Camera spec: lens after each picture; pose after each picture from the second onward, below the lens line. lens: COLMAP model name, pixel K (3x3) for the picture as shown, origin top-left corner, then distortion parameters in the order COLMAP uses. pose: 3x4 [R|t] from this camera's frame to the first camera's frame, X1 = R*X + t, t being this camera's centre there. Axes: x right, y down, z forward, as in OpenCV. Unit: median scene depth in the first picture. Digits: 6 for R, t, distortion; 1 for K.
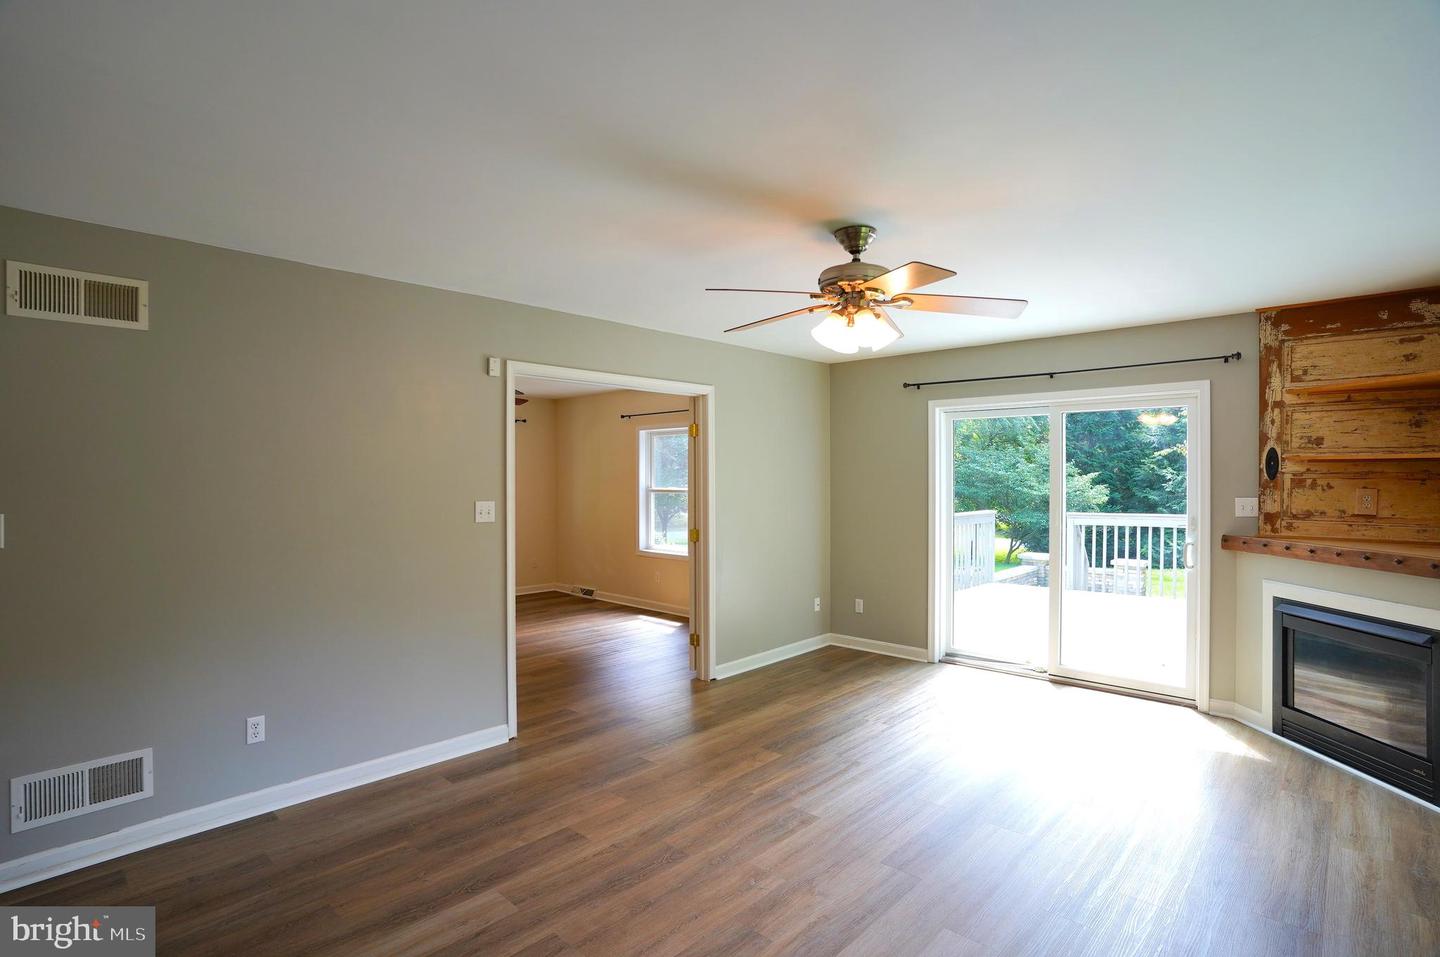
lens RADIAL K [[708.2, 0, 718.1], [0, 708.2, 481.2], [0, 0, 1]] dist [-0.084468, 0.037425]
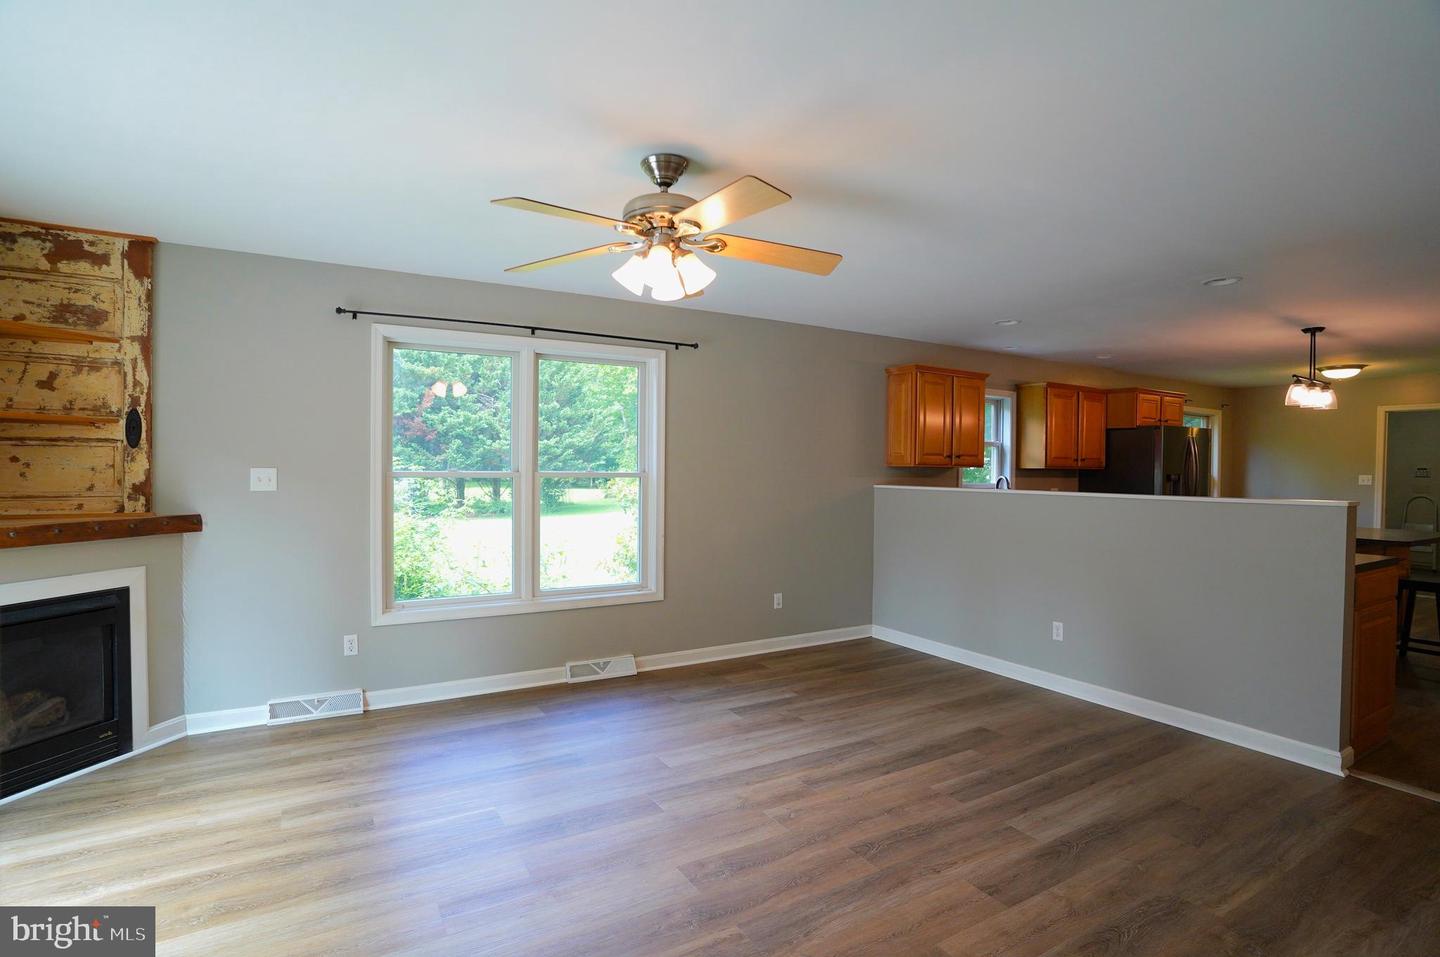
lens RADIAL K [[708.2, 0, 718.1], [0, 708.2, 481.2], [0, 0, 1]] dist [-0.084468, 0.037425]
pose [[-0.961418, -0.012371, 0.274814, -0.084496], [-0.005177, 0.999625, 0.026889, 0.017947], [-0.275043, 0.024429, -0.961121, 1.338685]]
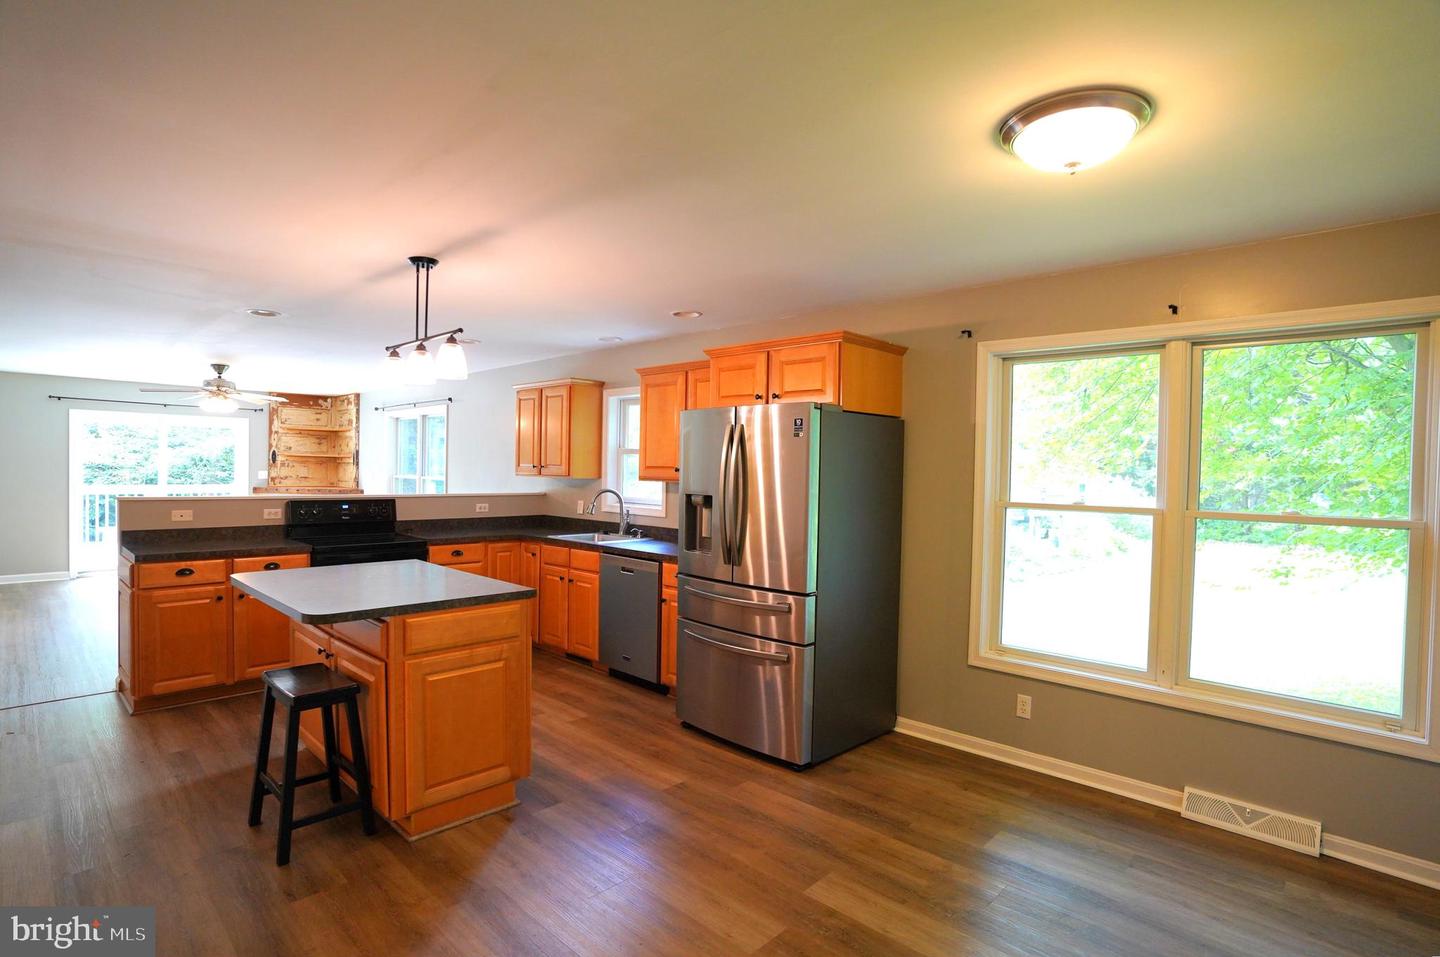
lens RADIAL K [[708.2, 0, 718.1], [0, 708.2, 481.2], [0, 0, 1]] dist [-0.084468, 0.037425]
pose [[0.002165, -0.015647, 0.999875, -1.673788], [-0.010580, 0.999821, 0.015669, 0.006833], [-0.999942, -0.010613, 0.001999, -0.602398]]
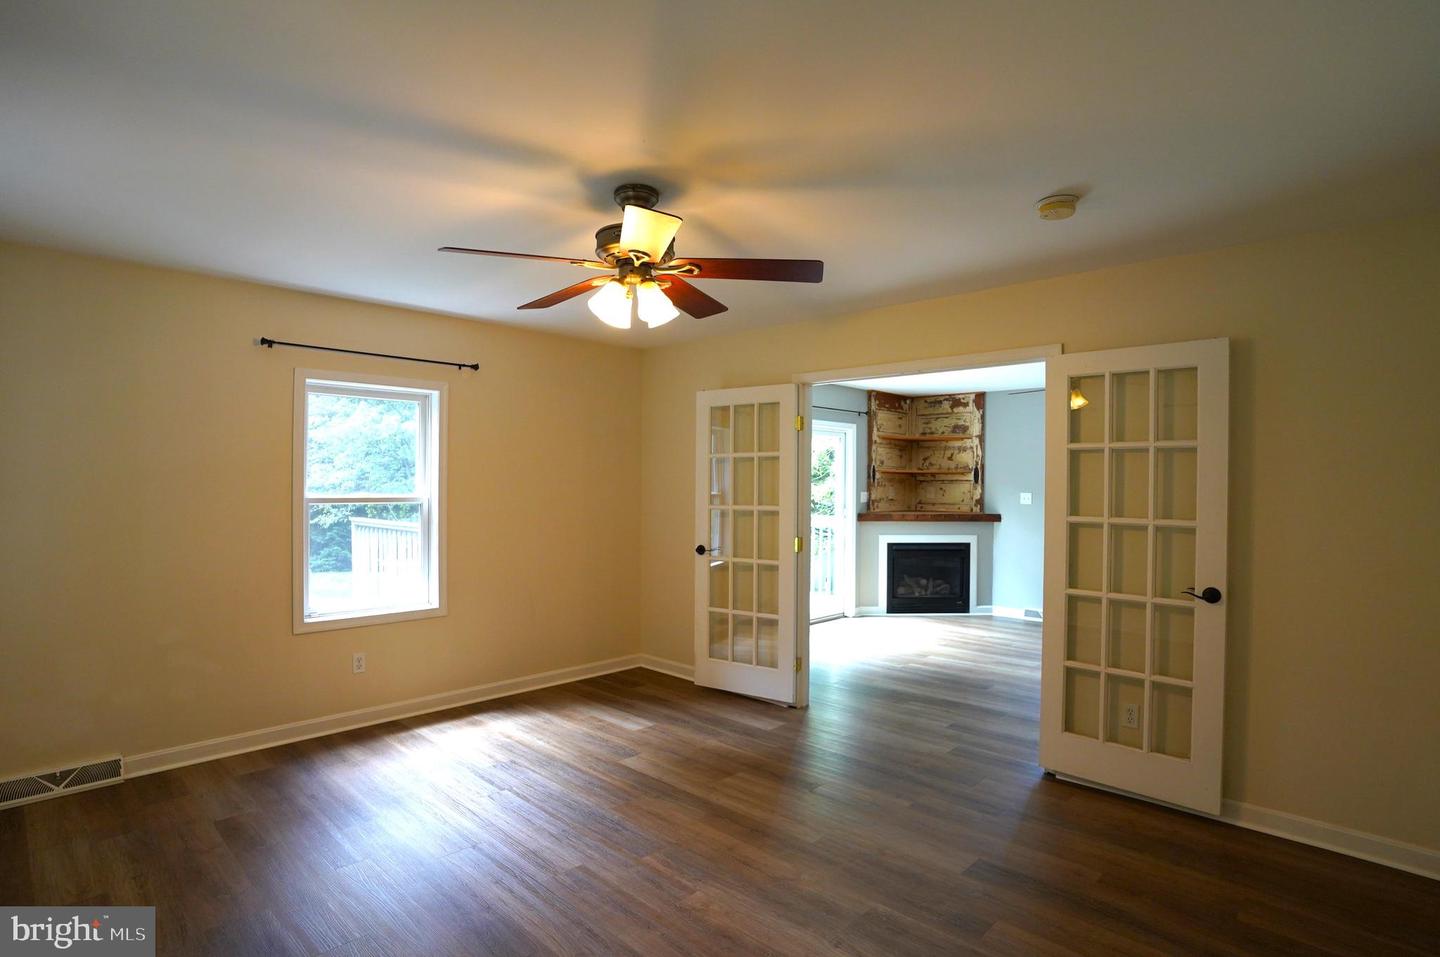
lens RADIAL K [[731.1, 0, 721.5], [0, 731.1, 482.3], [0, 0, 1]] dist [-0.072289, 0.000727]
pose [[0.004817, 0.001962, 0.999986, -1.231891], [0.001069, 0.999997, -0.001967, 0.002142], [-0.999988, 0.001078, 0.004815, 1.446886]]
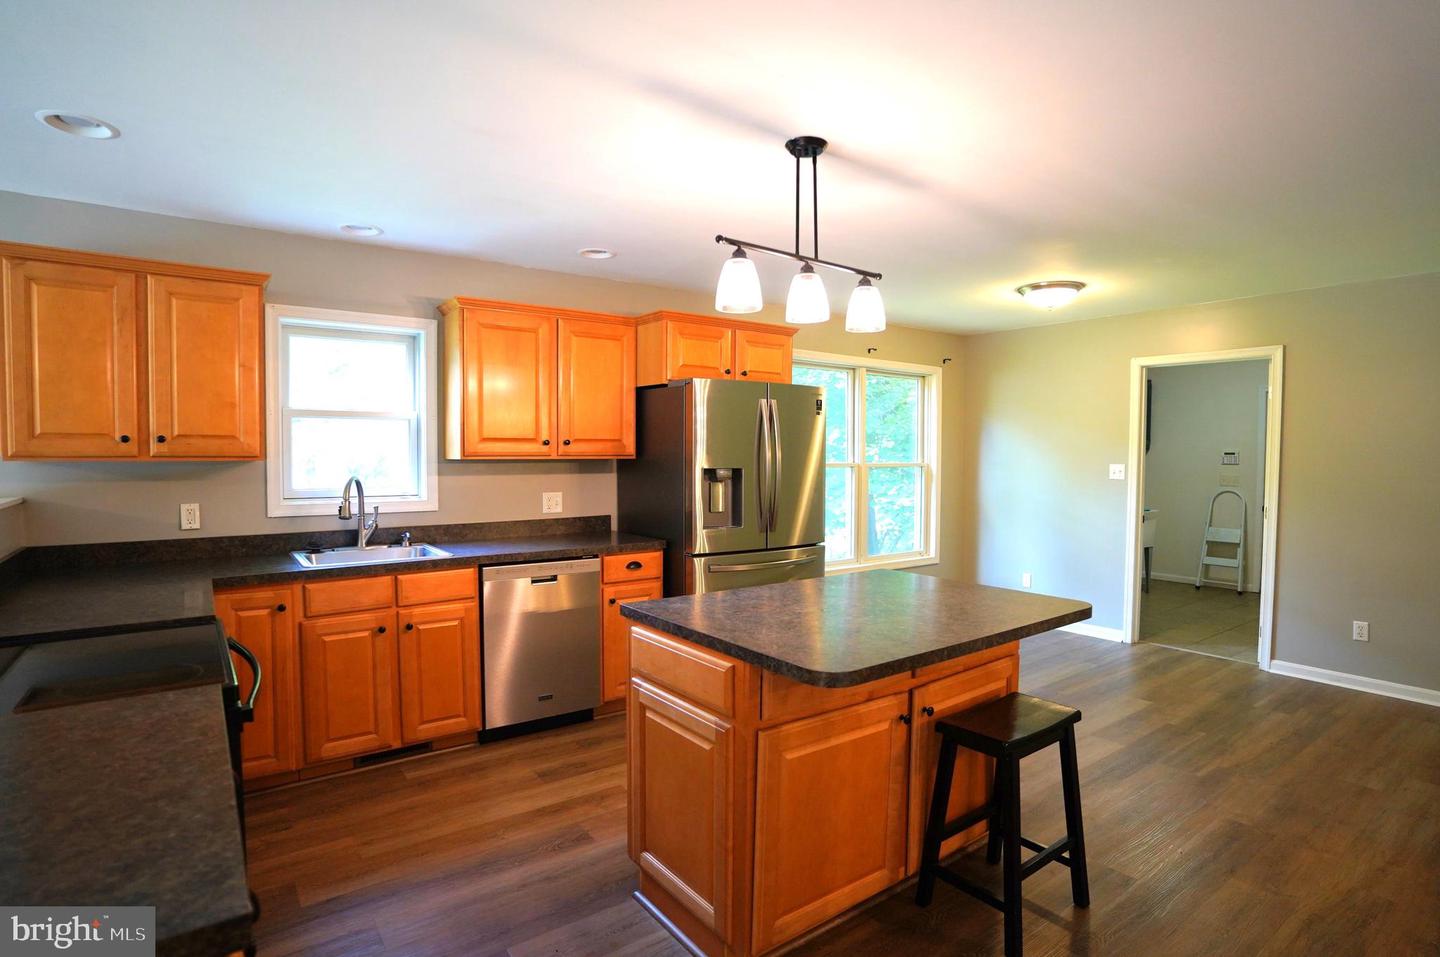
lens RADIAL K [[731.1, 0, 721.5], [0, 731.1, 482.3], [0, 0, 1]] dist [-0.072289, 0.000727]
pose [[-0.984199, -0.010695, 0.176745, -0.862573], [-0.001716, 0.998703, 0.050877, 0.009755], [-0.177060, 0.049769, -0.982941, 0.392082]]
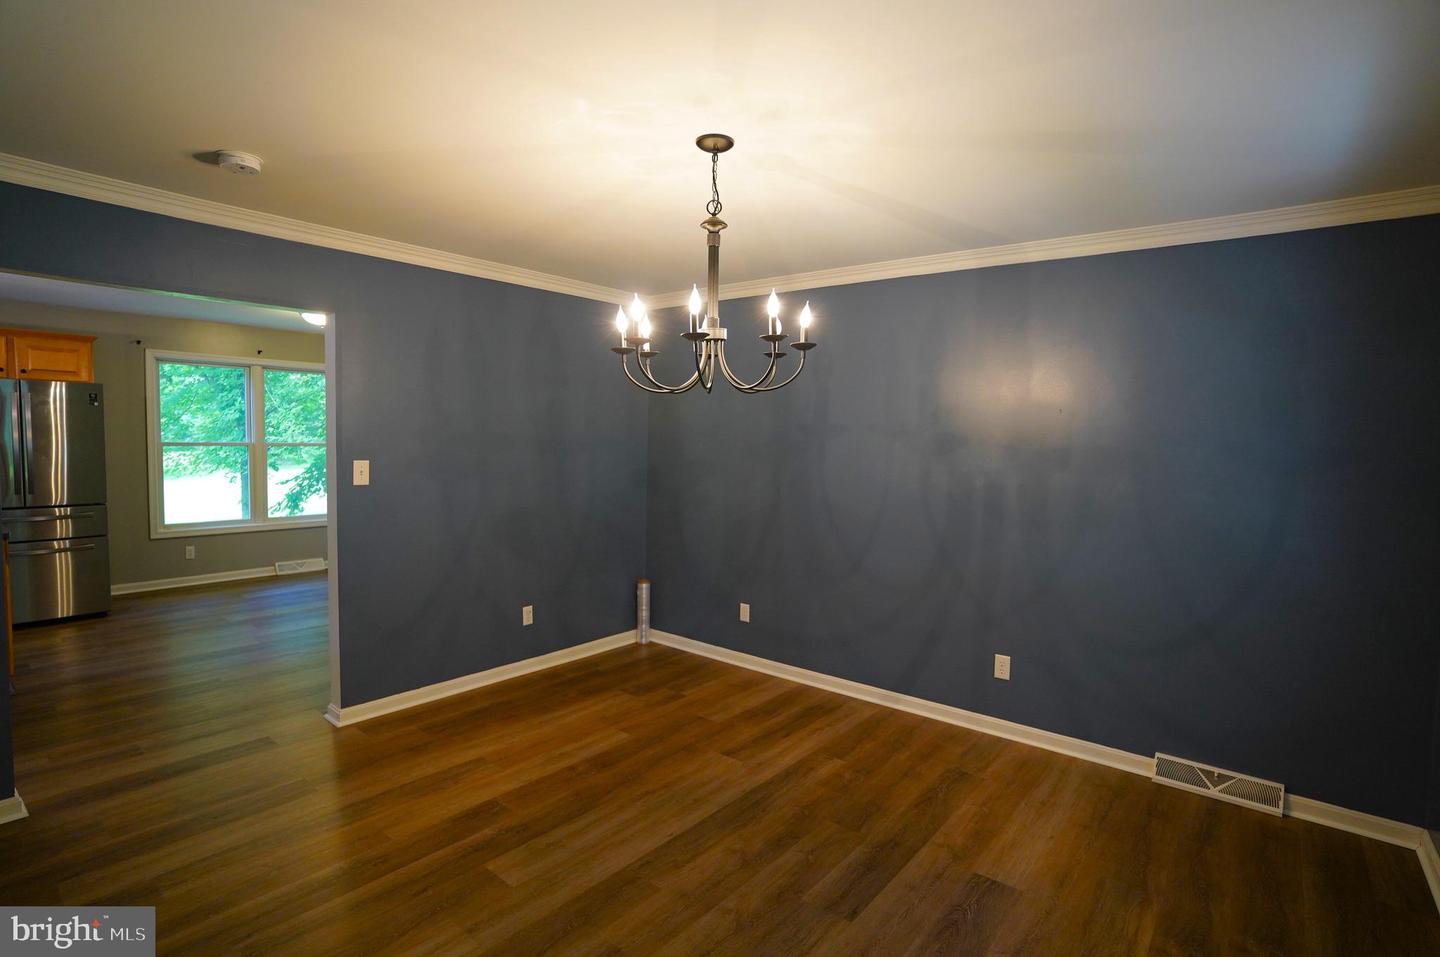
lens RADIAL K [[708.2, 0, 718.1], [0, 708.2, 481.2], [0, 0, 1]] dist [-0.084468, 0.037425]
pose [[-0.996712, -0.015782, -0.079473, -1.906788], [-0.021764, 0.996948, 0.074972, -0.012189], [0.078047, 0.076455, -0.994014, 0.699687]]
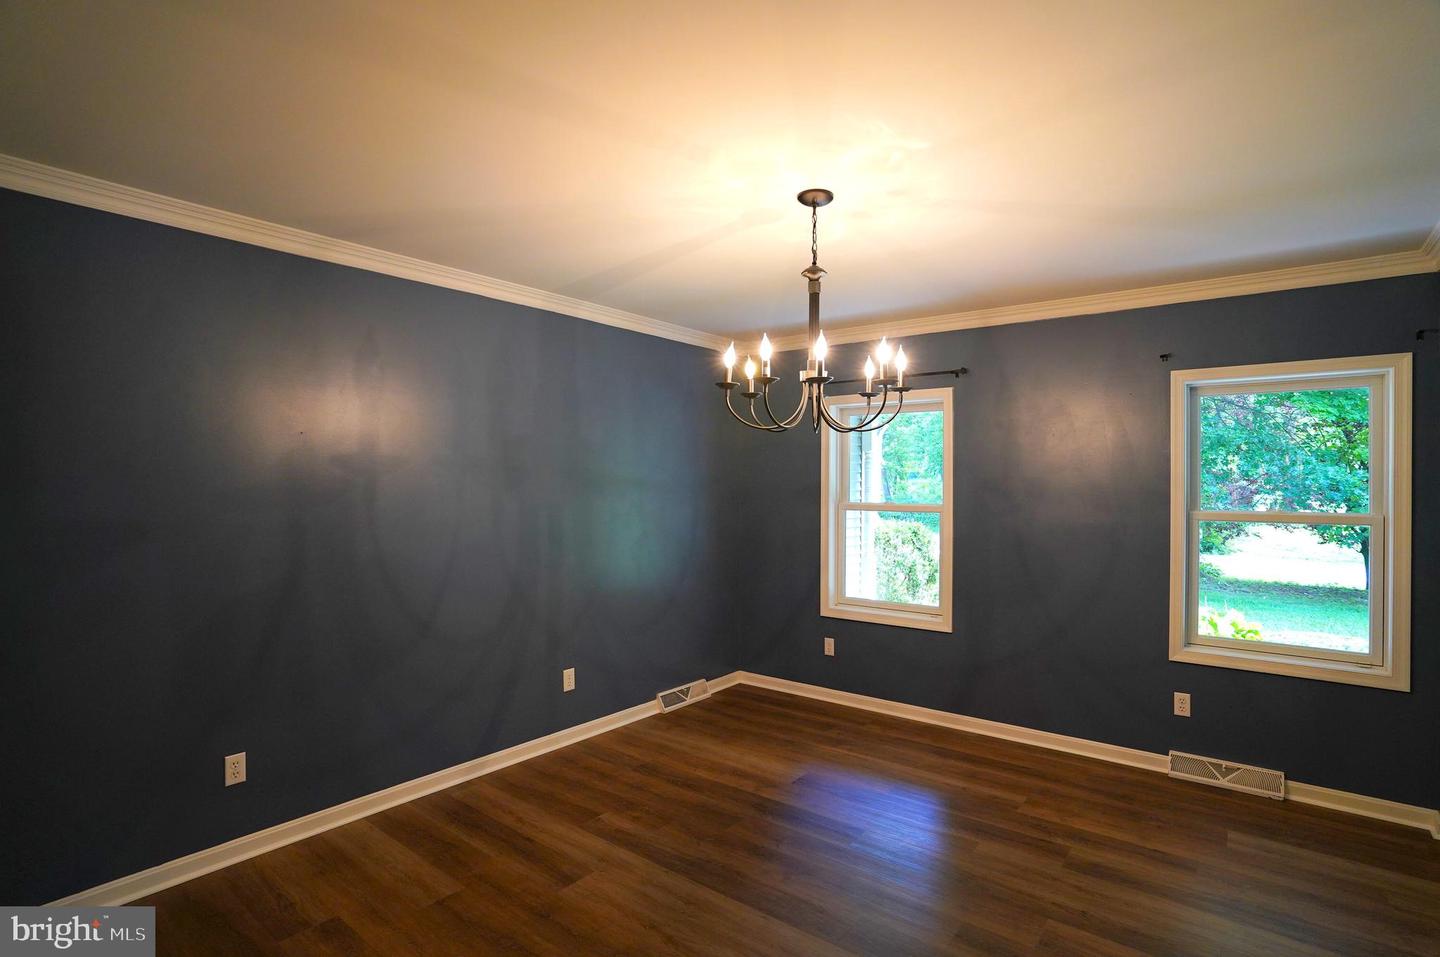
lens RADIAL K [[719.0, 0, 715.0], [0, 719.0, 481.5], [0, 0, 1]] dist [-0.084791, 0.040007]
pose [[0.089601, 0.007121, -0.995952, -1.325937], [-0.010184, 0.999929, 0.006233, -0.001016], [0.995926, 0.009584, 0.089667, -0.041069]]
